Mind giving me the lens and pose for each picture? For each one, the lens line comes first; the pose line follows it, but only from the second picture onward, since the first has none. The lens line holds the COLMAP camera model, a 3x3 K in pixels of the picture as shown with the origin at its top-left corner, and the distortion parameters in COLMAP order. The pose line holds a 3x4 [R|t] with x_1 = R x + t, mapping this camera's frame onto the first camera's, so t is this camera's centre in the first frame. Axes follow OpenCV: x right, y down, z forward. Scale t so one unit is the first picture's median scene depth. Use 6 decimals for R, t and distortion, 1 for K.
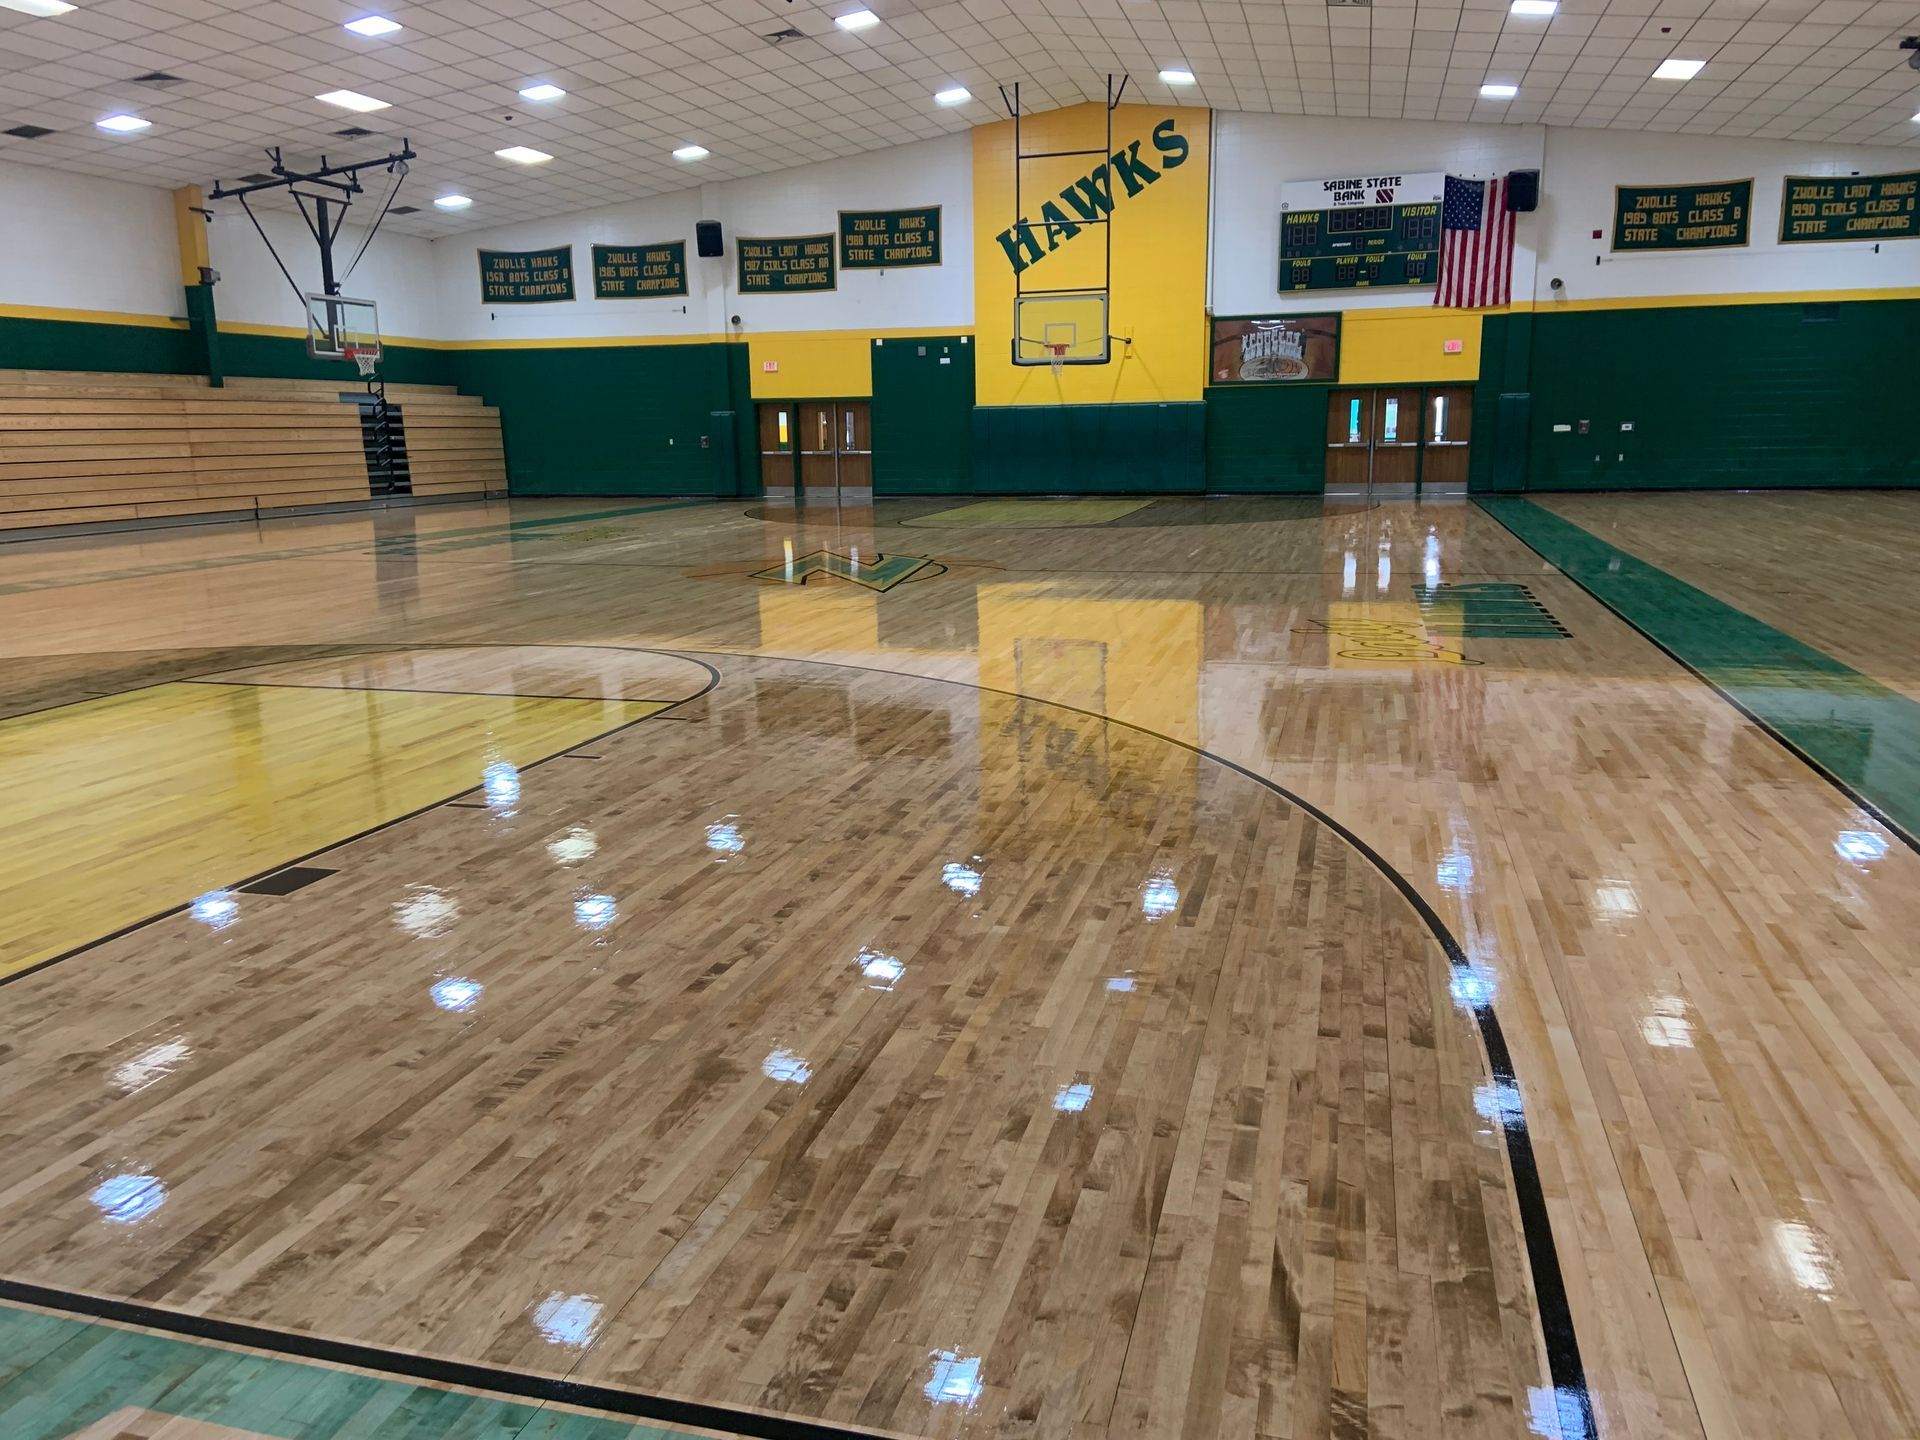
lens RADIAL K [[1408.6, 0, 960.0], [0, 1408.6, 720.0], [0, 0, 1]] dist [0.027697, -0.036357]
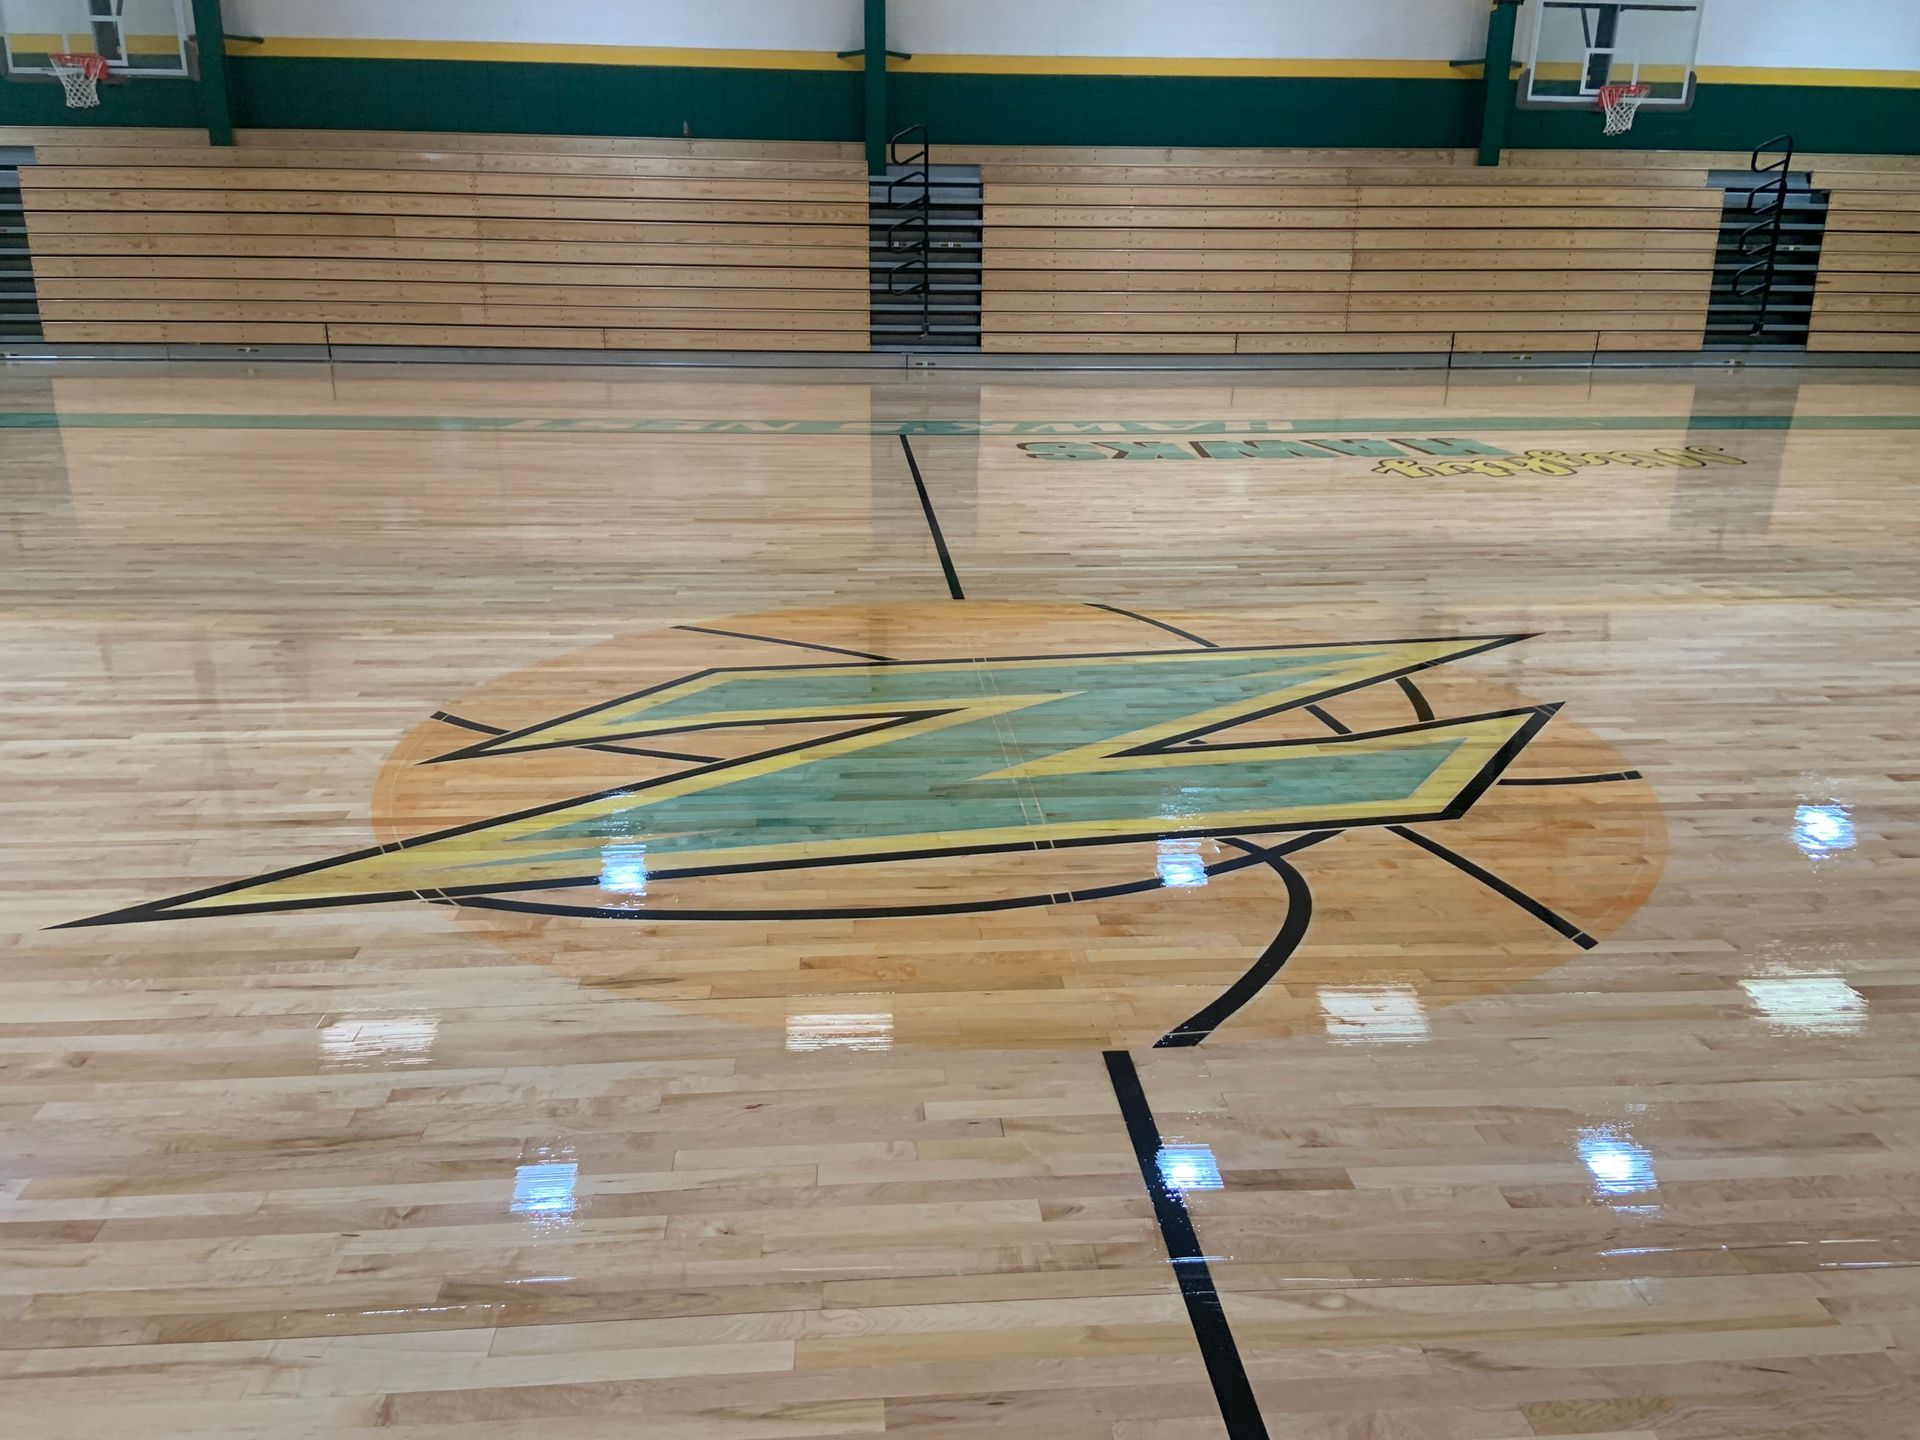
lens RADIAL K [[1566.2, 0, 960.0], [0, 1566.2, 720.0], [0, 0, 1]] dist [0.122565, -0.174737]
pose [[0.348197, 0.288737, -0.891846, 0.154746], [-0.204742, 0.951837, 0.228224, -0.111539], [0.914789, 0.103132, 0.390544, 0.528865]]
